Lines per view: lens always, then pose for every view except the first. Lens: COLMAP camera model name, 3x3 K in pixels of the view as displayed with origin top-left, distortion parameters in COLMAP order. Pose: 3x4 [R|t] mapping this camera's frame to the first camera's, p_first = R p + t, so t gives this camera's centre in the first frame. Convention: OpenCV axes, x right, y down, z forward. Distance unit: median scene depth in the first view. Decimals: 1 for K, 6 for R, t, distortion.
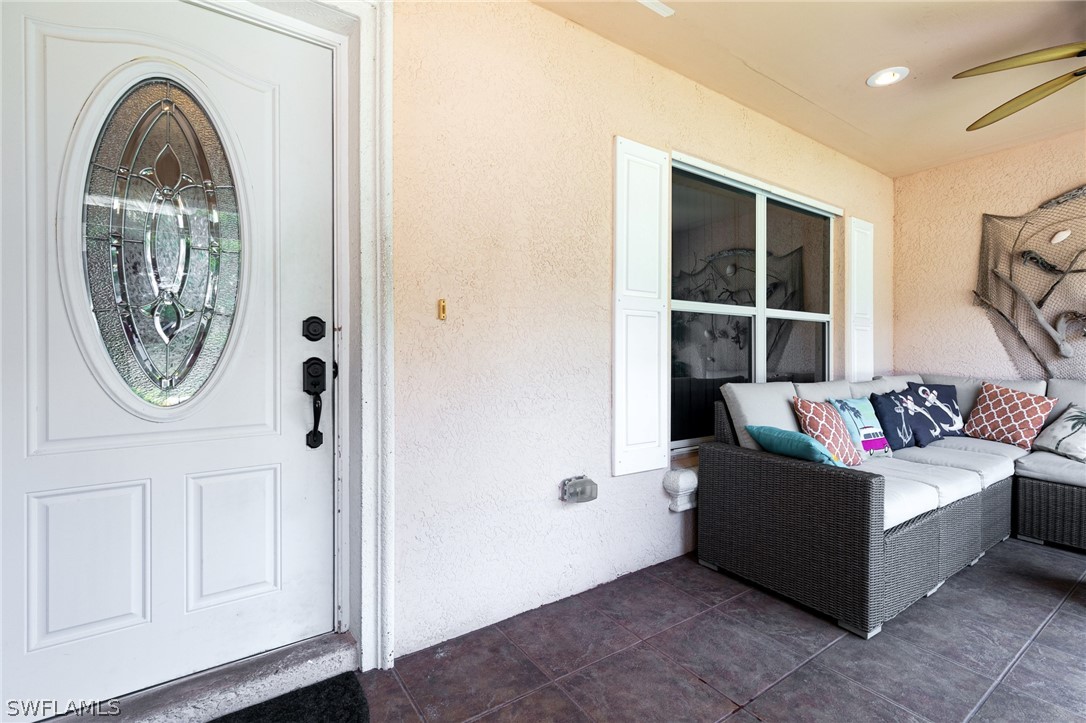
lens RADIAL K [[499.2, 0, 543.0], [0, 499.2, 354.5], [0, 0, 1]] dist [0.002117, -0.000324]
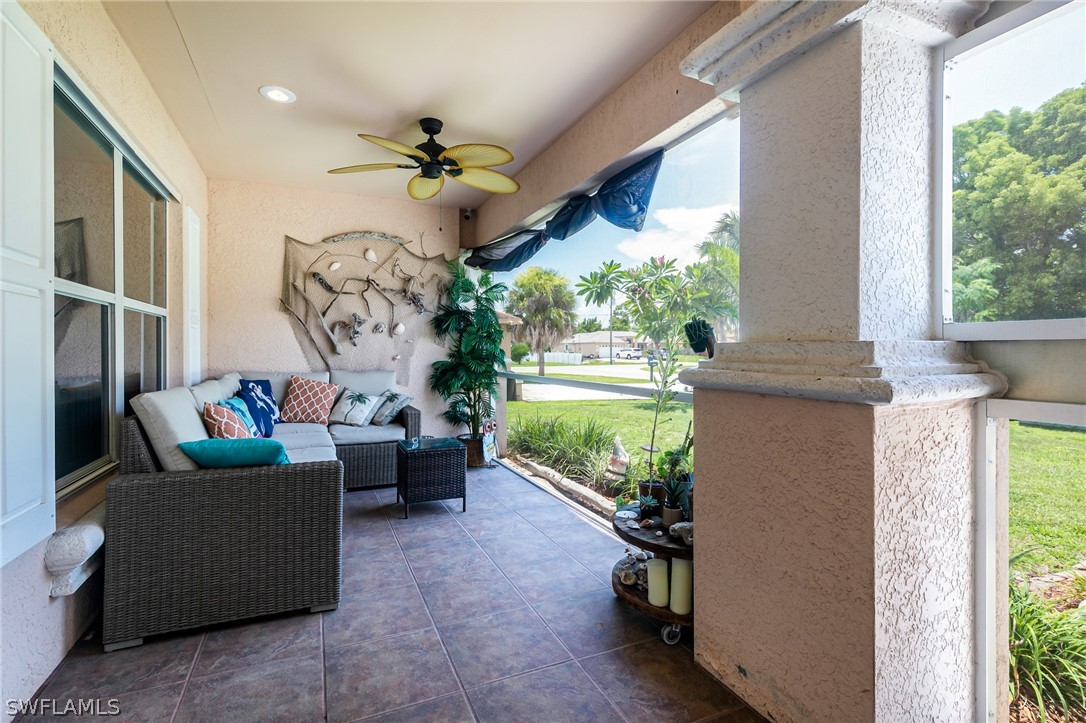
lens RADIAL K [[495.5, 0, 555.4], [0, 495.5, 350.2], [0, 0, 1]] dist [0.004640, -0.000036]
pose [[0.156946, -0.002264, 0.987605, -0.232874], [0.004752, 0.999988, 0.001538, -0.005322], [-0.987596, 0.004452, 0.156955, 0.212952]]
